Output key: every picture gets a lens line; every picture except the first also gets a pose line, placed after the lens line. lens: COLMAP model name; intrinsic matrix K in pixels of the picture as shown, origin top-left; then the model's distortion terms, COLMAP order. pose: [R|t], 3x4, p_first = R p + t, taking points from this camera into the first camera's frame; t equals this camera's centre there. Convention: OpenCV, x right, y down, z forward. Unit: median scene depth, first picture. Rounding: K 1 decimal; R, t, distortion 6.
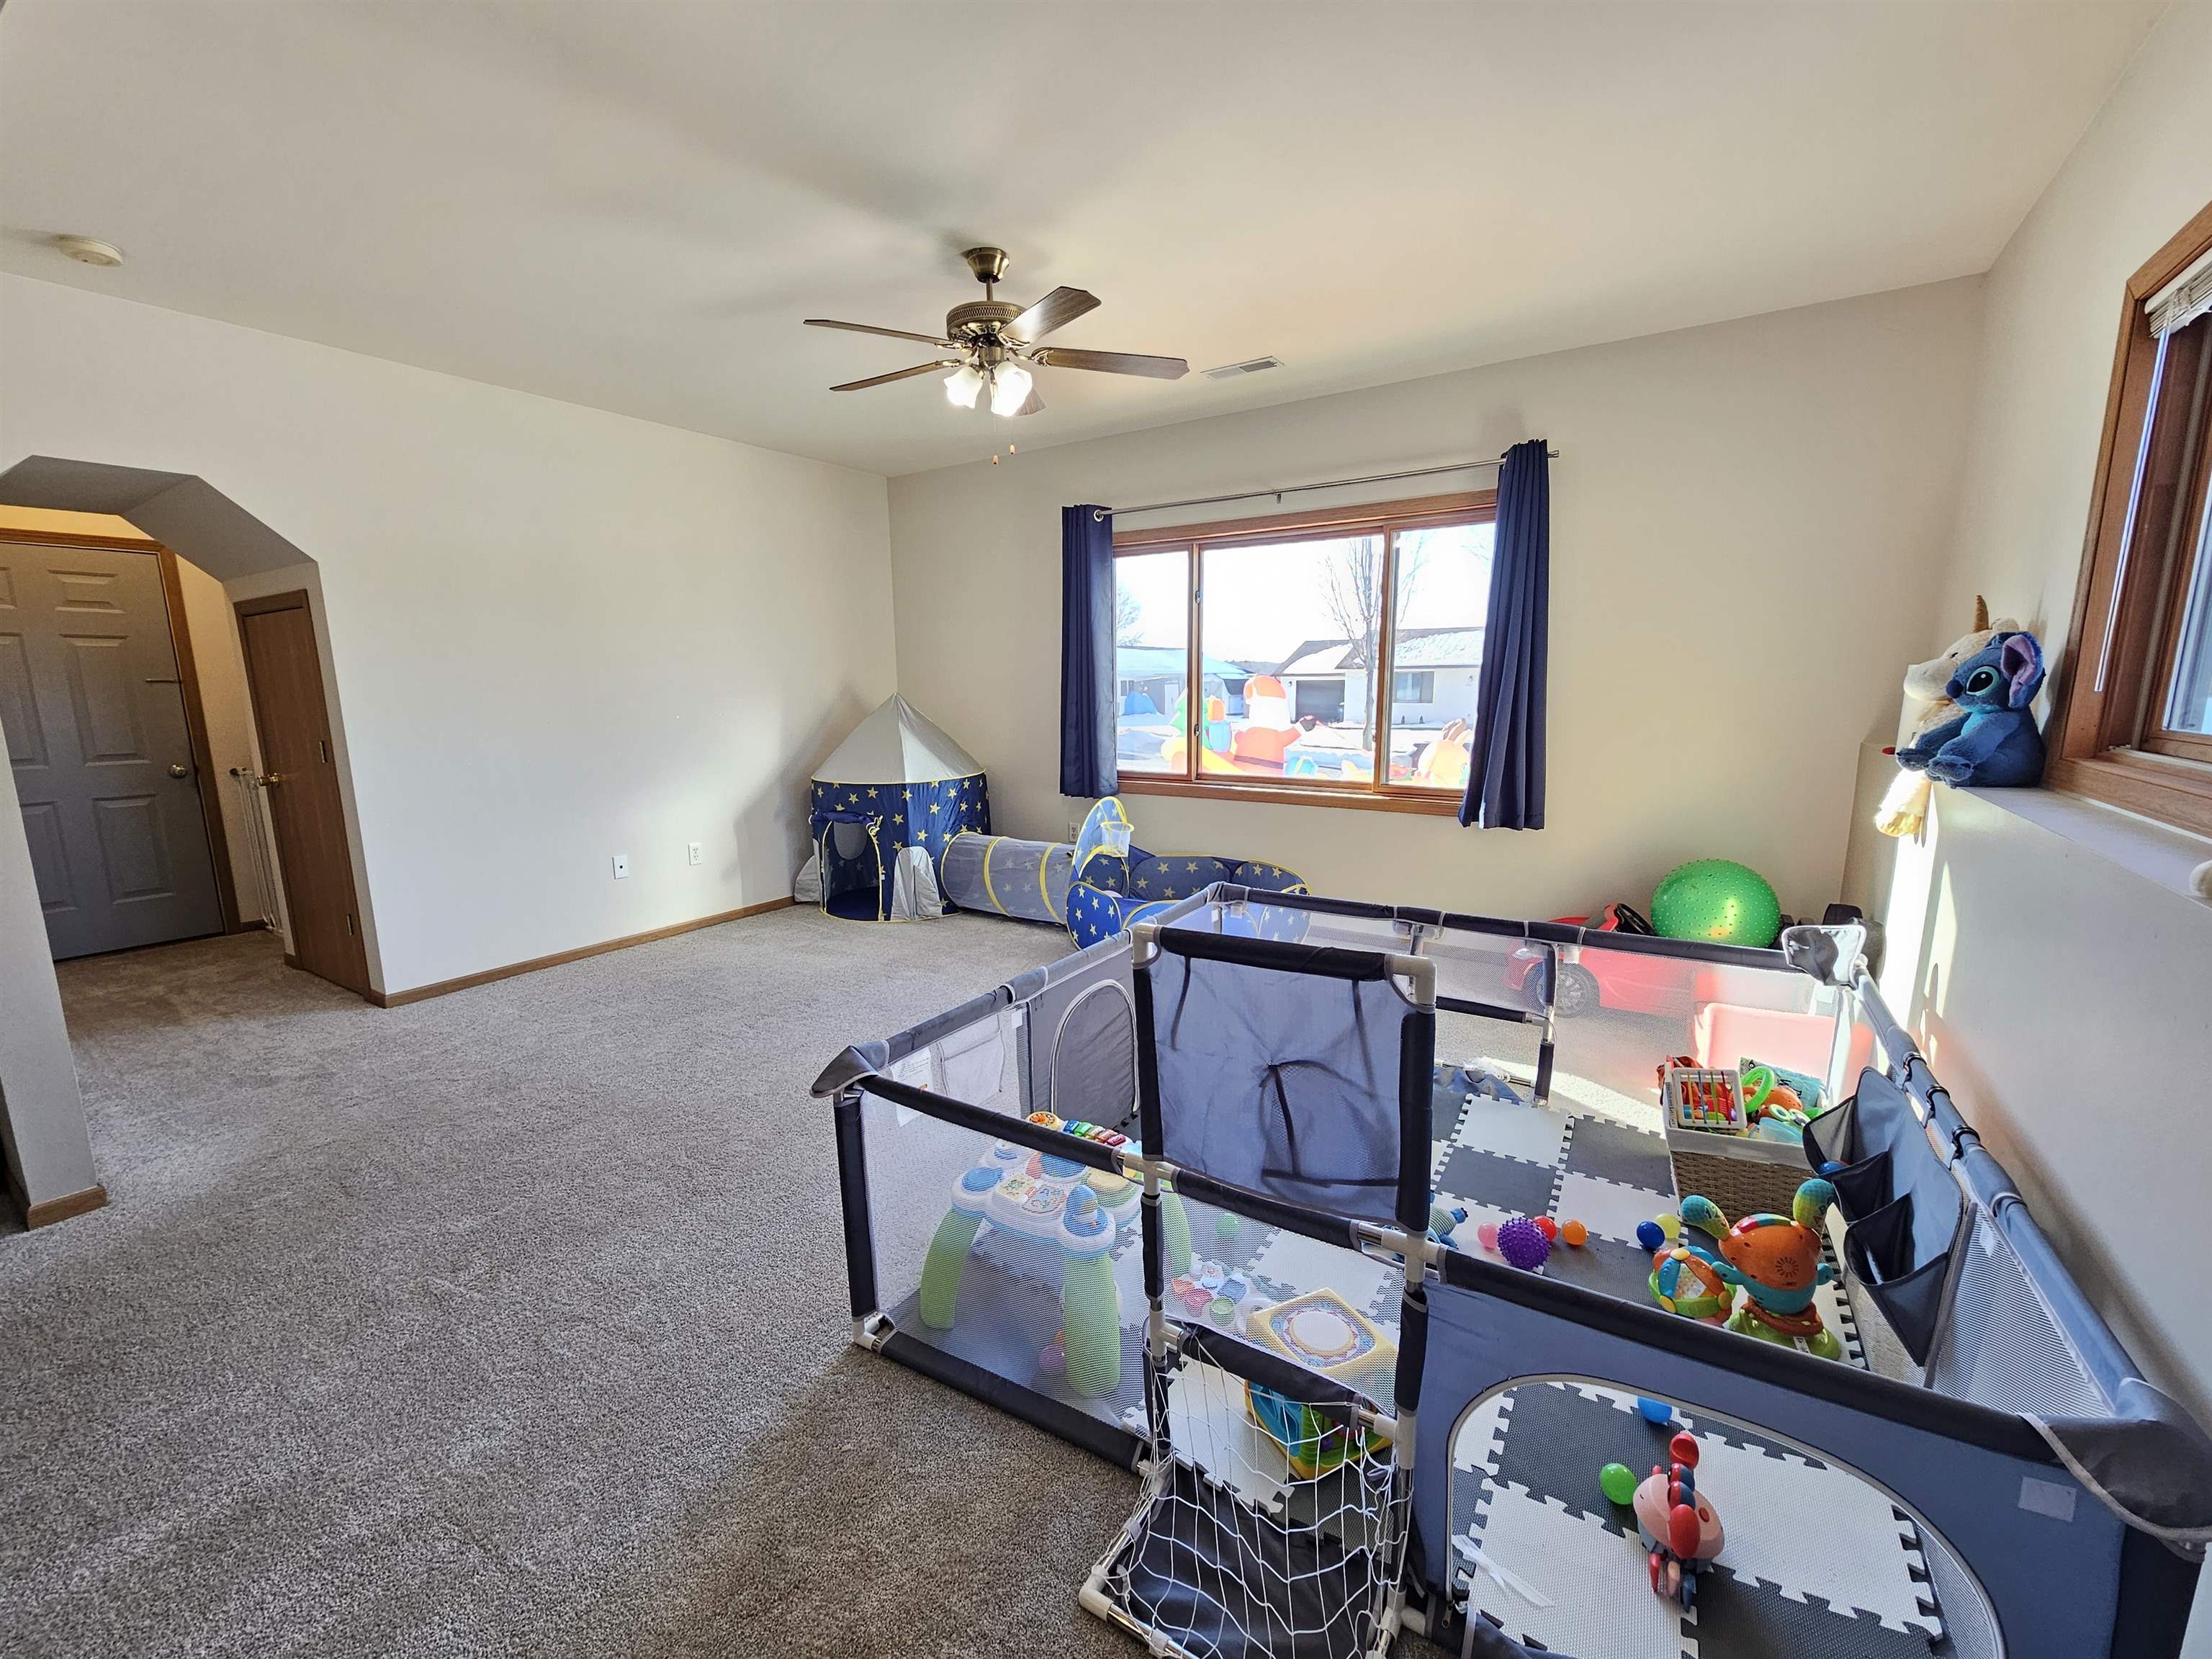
lens RADIAL K [[902.0, 0, 1106.0], [0, 902.0, 842.6], [0, 0, 1]] dist [-0.001648, 0.000025]
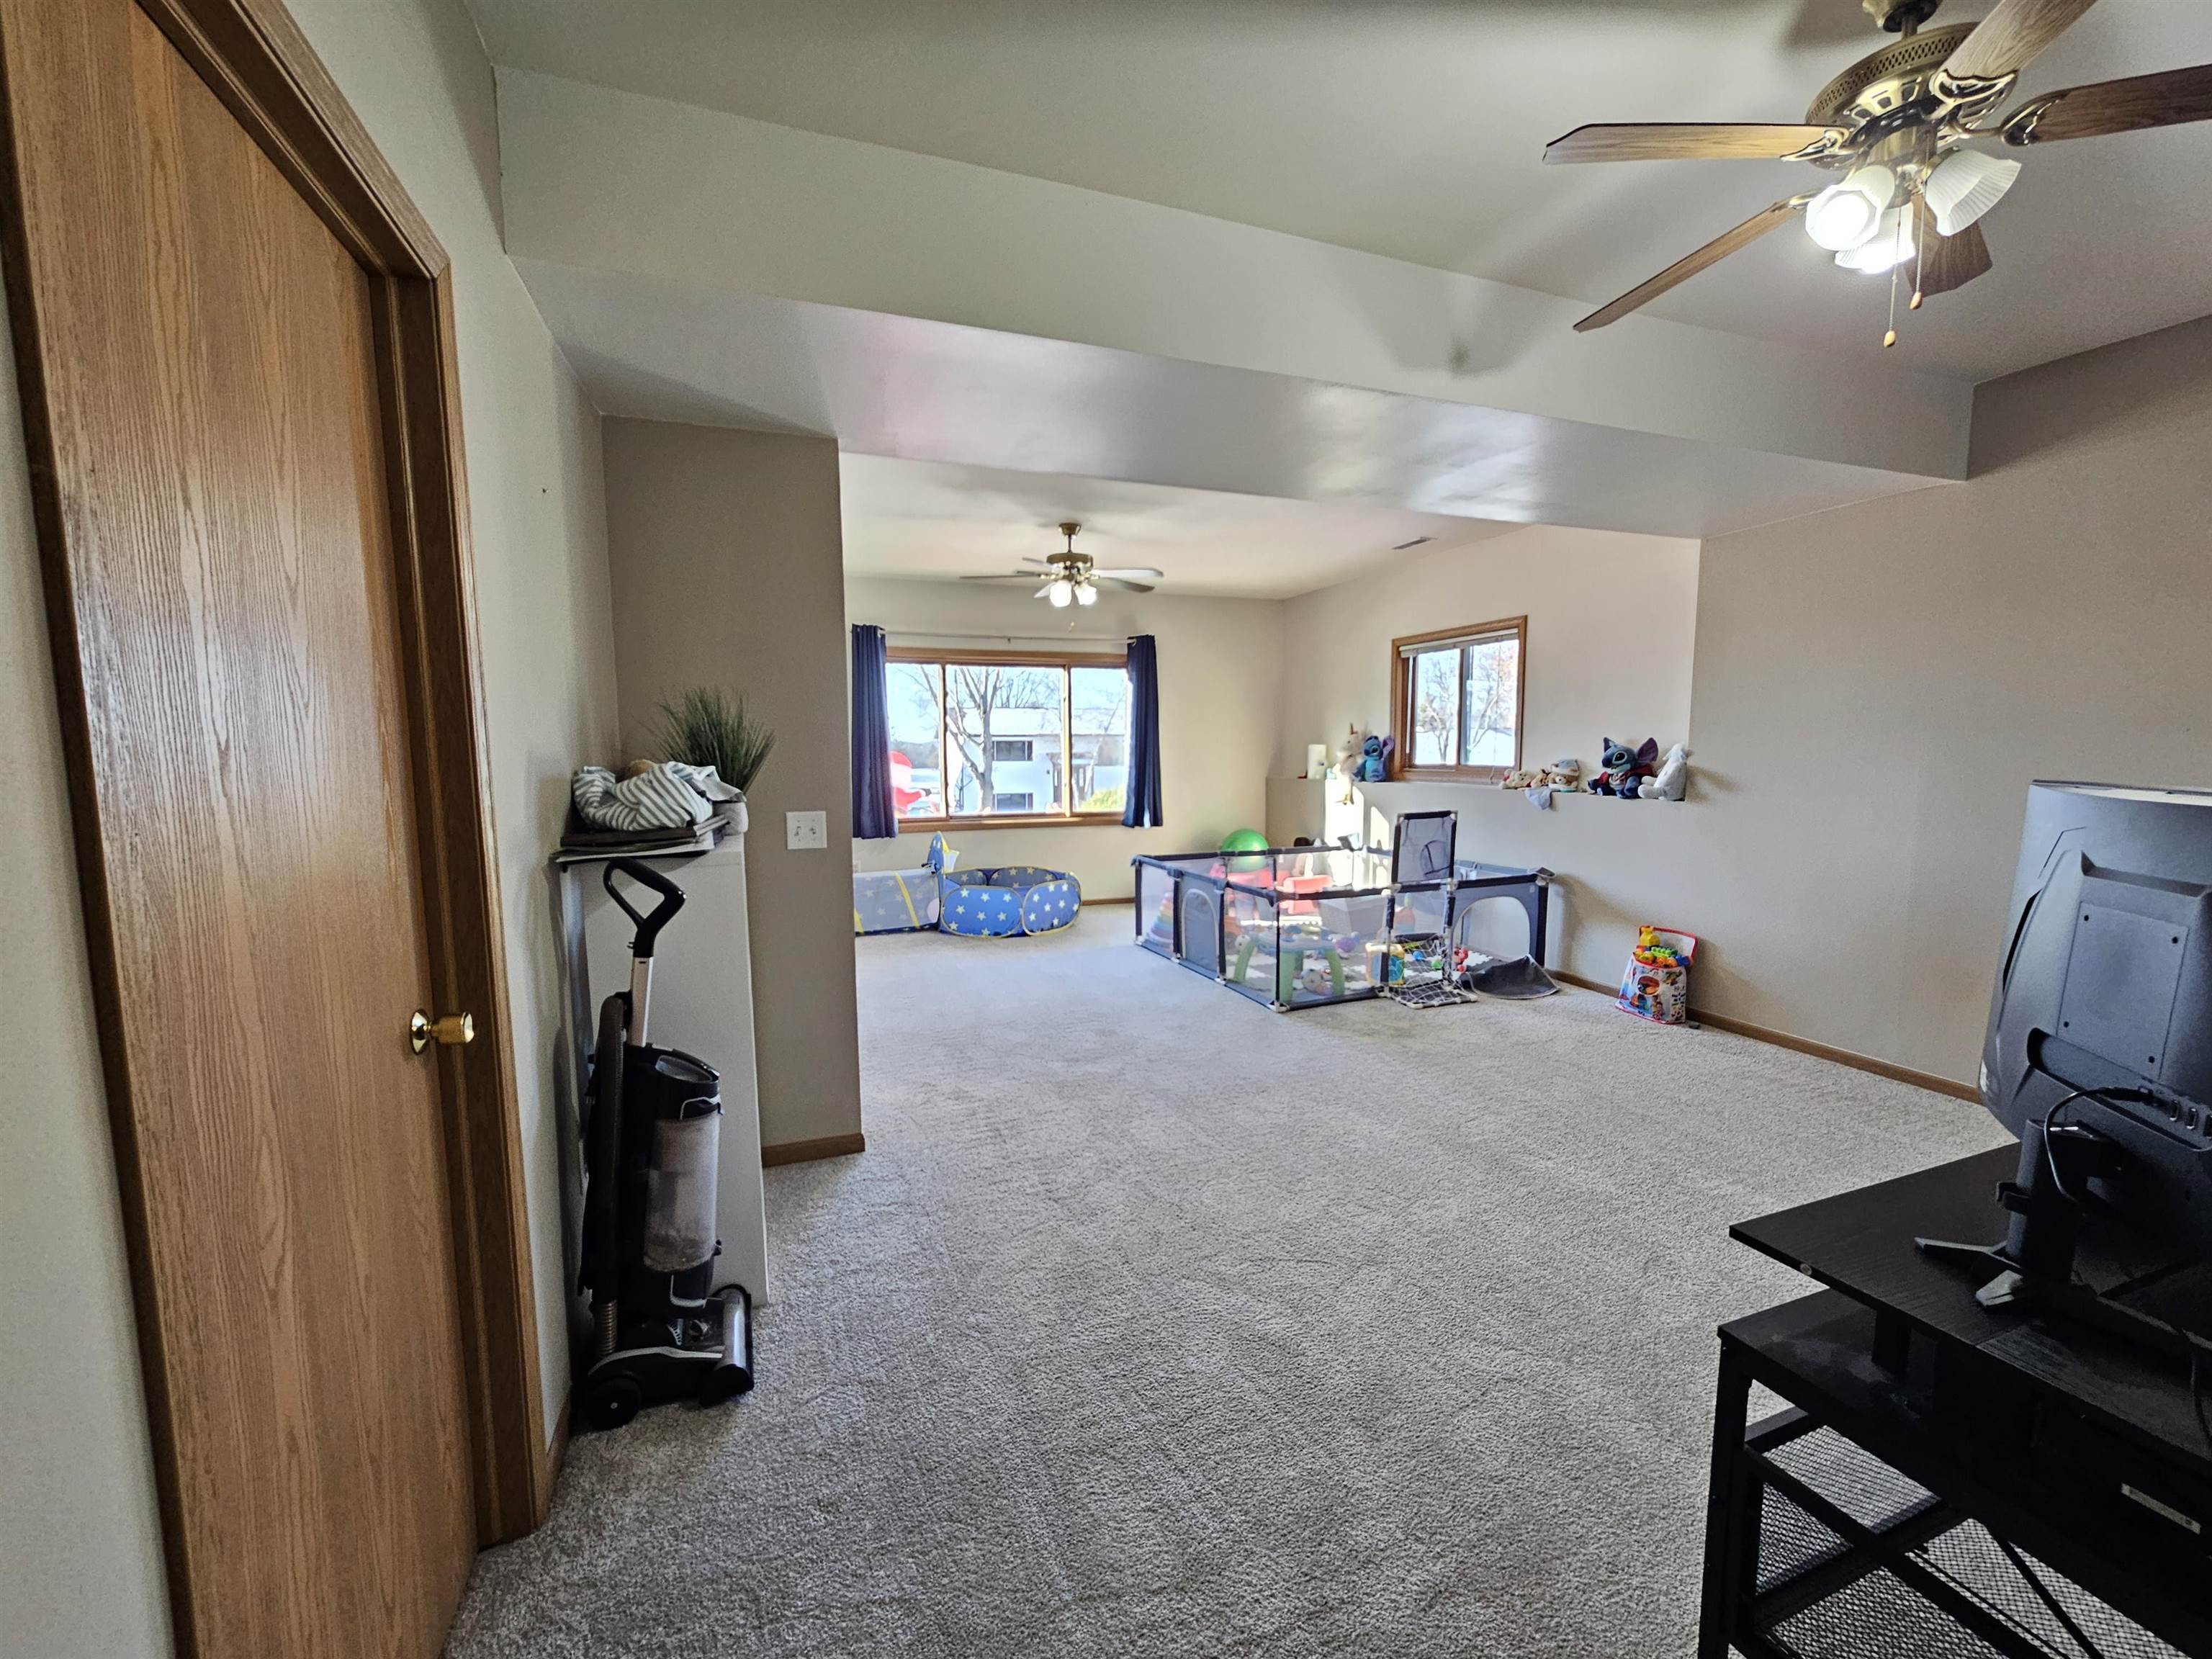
lens RADIAL K [[902.0, 0, 1097.0], [0, 902.0, 847.1], [0, 0, 1]] dist [-0.001648, 0.000025]
pose [[0.603118, -0.079804, 0.793649, -2.043531], [0.143921, 0.989540, -0.009868, 0.049507], [-0.784560, 0.120174, 0.608295, -0.139155]]
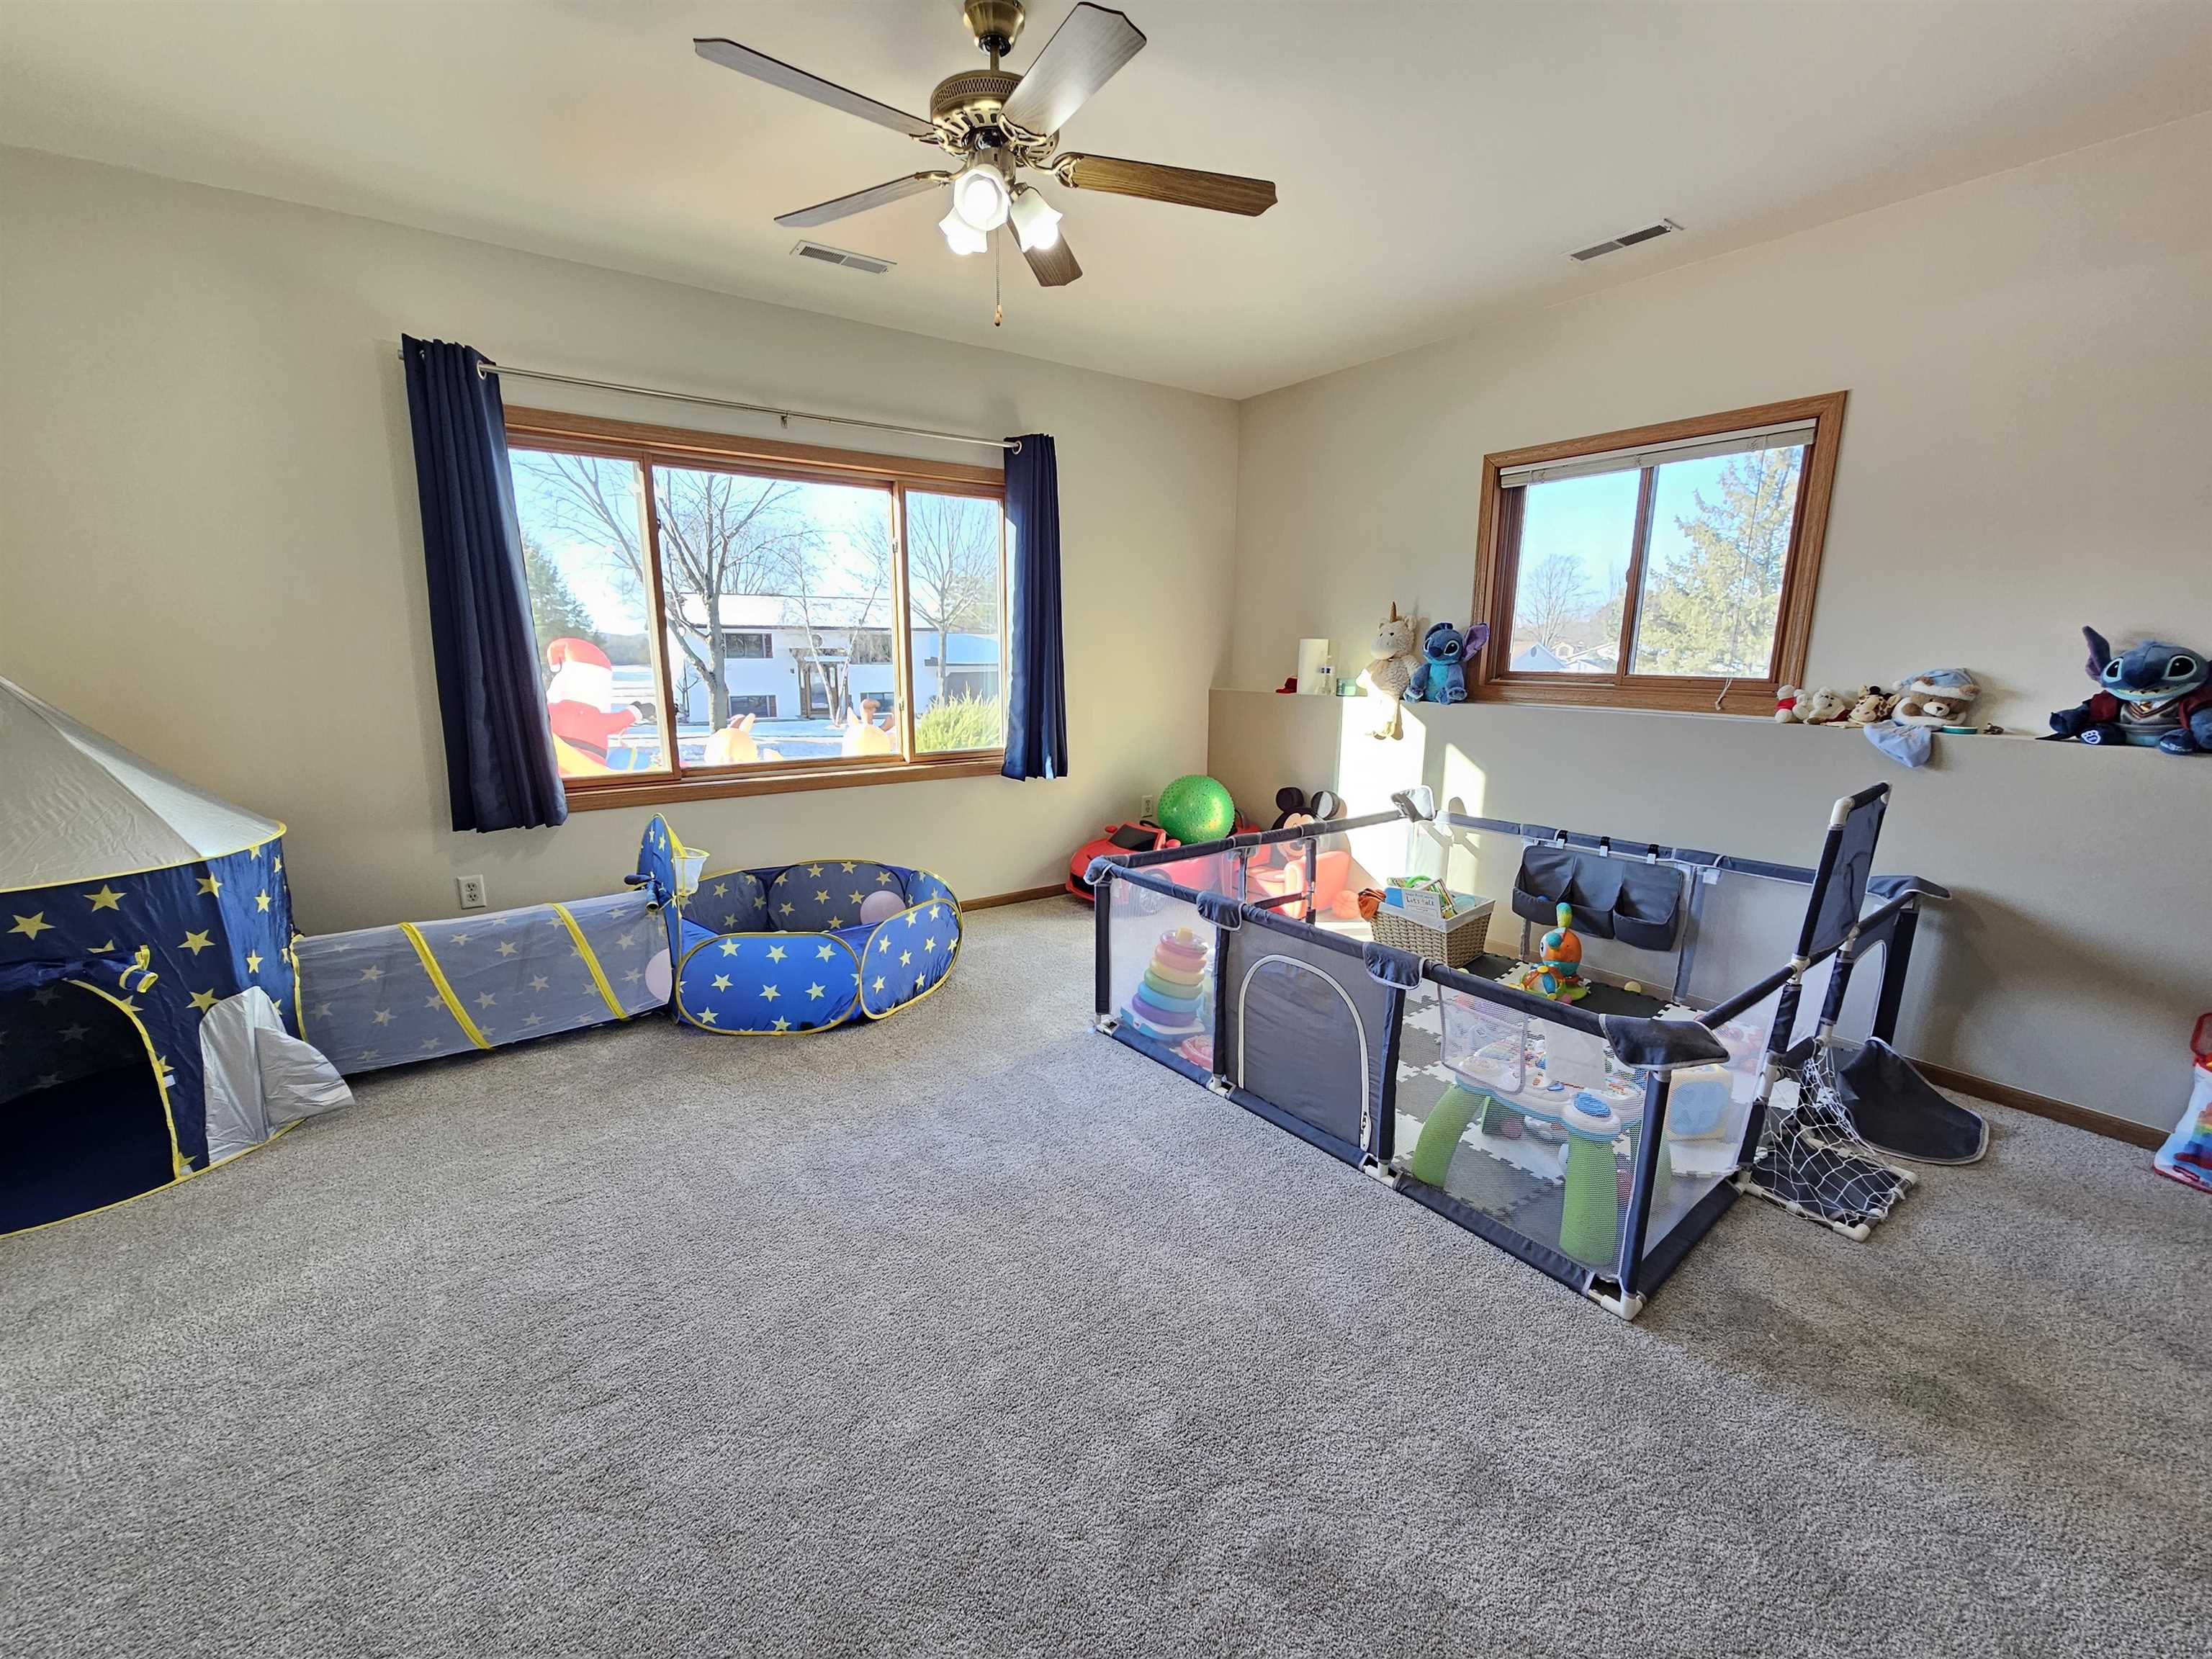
lens RADIAL K [[902.0, 0, 1094.9], [0, 902.0, 842.5], [0, 0, 1]] dist [-0.001648, 0.000025]
pose [[0.364493, -0.186331, 0.912374, -1.044973], [0.159806, 0.977757, 0.135842, -0.143020], [-0.917392, 0.096289, 0.386162, 0.904904]]
